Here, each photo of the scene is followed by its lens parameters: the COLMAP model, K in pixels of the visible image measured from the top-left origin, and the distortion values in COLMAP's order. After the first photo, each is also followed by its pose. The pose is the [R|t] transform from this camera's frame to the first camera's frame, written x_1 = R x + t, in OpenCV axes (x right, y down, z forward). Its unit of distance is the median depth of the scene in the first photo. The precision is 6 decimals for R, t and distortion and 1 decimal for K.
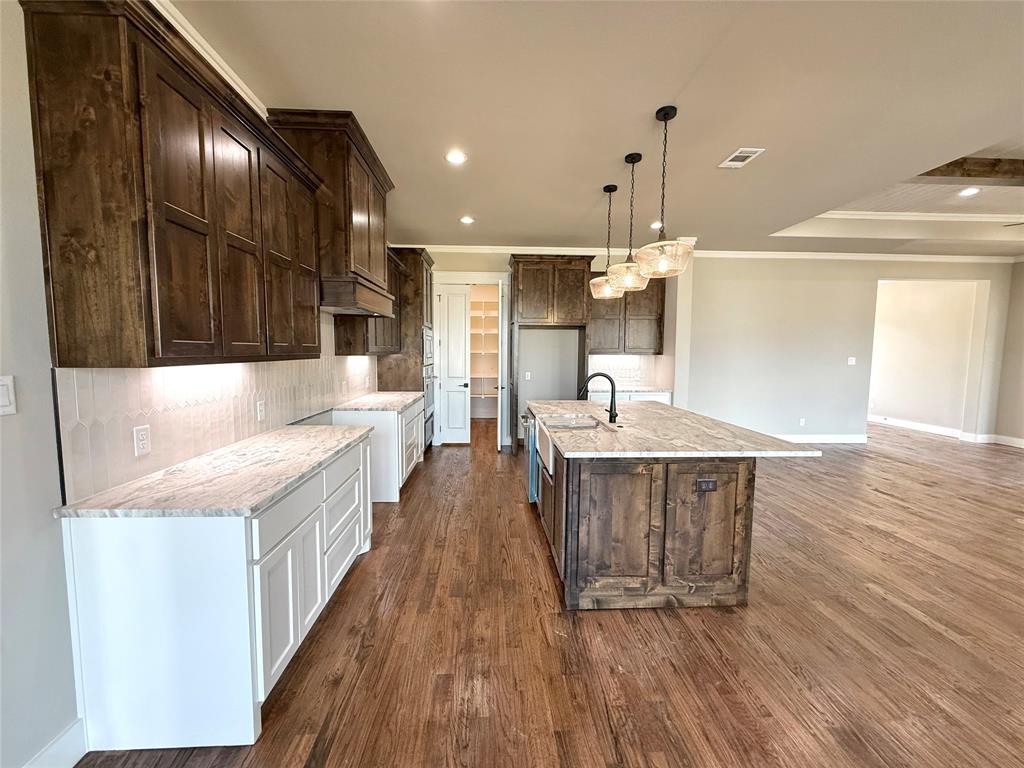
lens RADIAL K [[407.4, 0, 508.2], [0, 407.4, 383.7], [0, 0, 1]] dist [-0.001775, 0.000233]
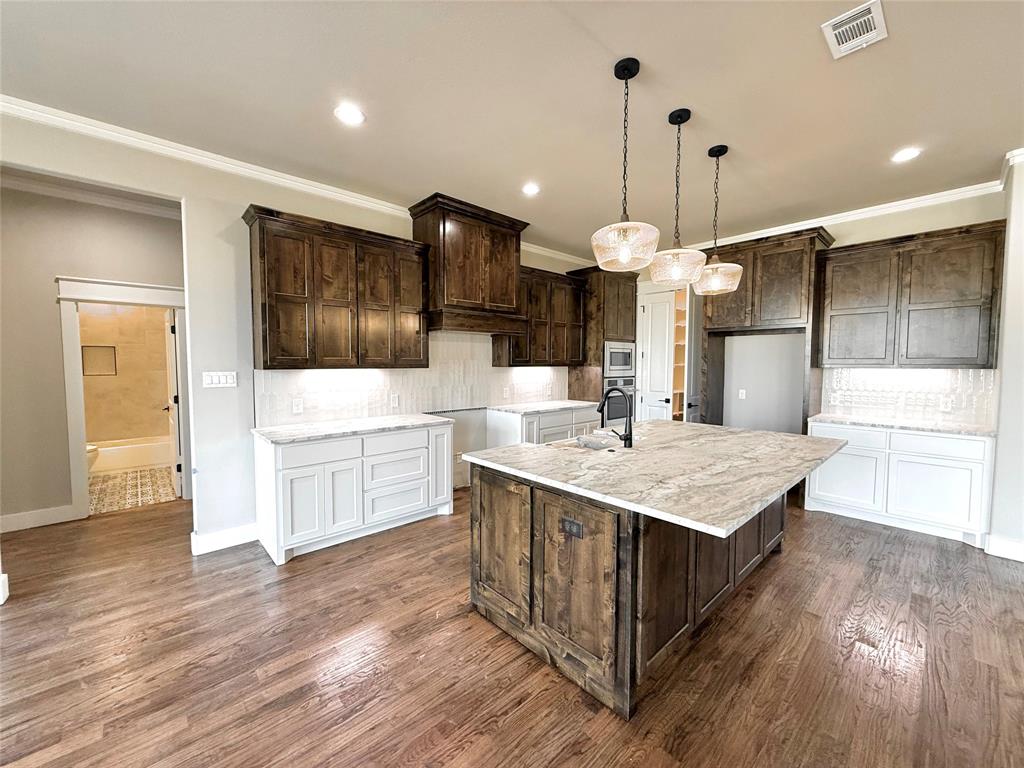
lens RADIAL K [[407.4, 0, 508.2], [0, 407.4, 383.7], [0, 0, 1]] dist [-0.001775, 0.000233]
pose [[0.635182, 0.034729, -0.771581, 1.008553], [-0.061028, 0.998122, -0.005314, -0.020032], [0.769948, 0.050463, 0.636109, 0.377883]]
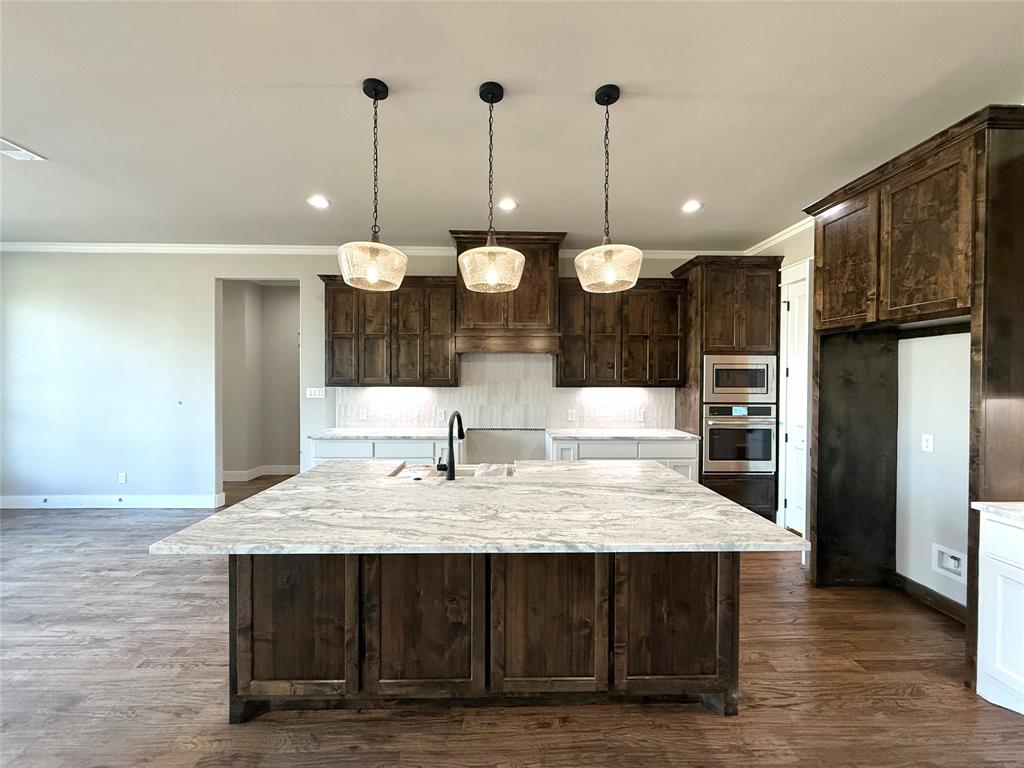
lens RADIAL K [[407.4, 0, 508.2], [0, 407.4, 383.7], [0, 0, 1]] dist [-0.001775, 0.000233]
pose [[-0.030264, 0.003003, -0.999537, 1.351563], [-0.086908, 0.996200, 0.005624, -0.123954], [0.995757, 0.087038, -0.029888, 1.520320]]
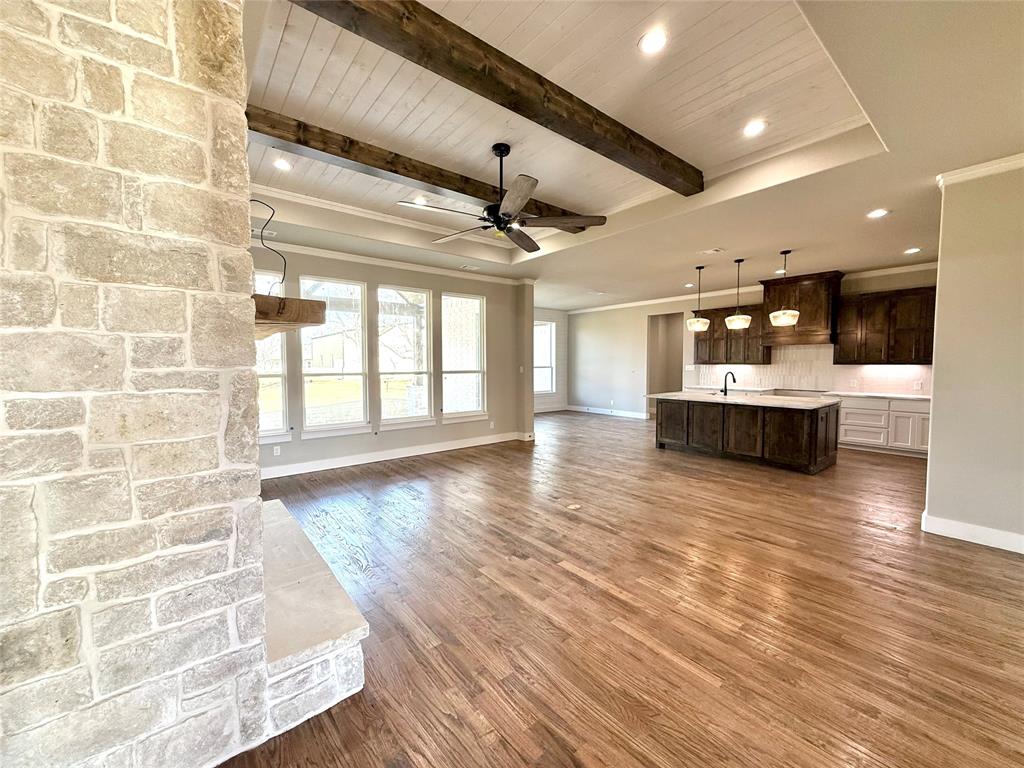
lens RADIAL K [[407.4, 0, 508.2], [0, 407.4, 383.7], [0, 0, 1]] dist [-0.001775, 0.000233]
pose [[-0.813423, 0.024901, -0.581139, 3.236026], [-0.051336, 0.992111, 0.114366, -0.199101], [0.579402, 0.122861, -0.805728, 2.772553]]
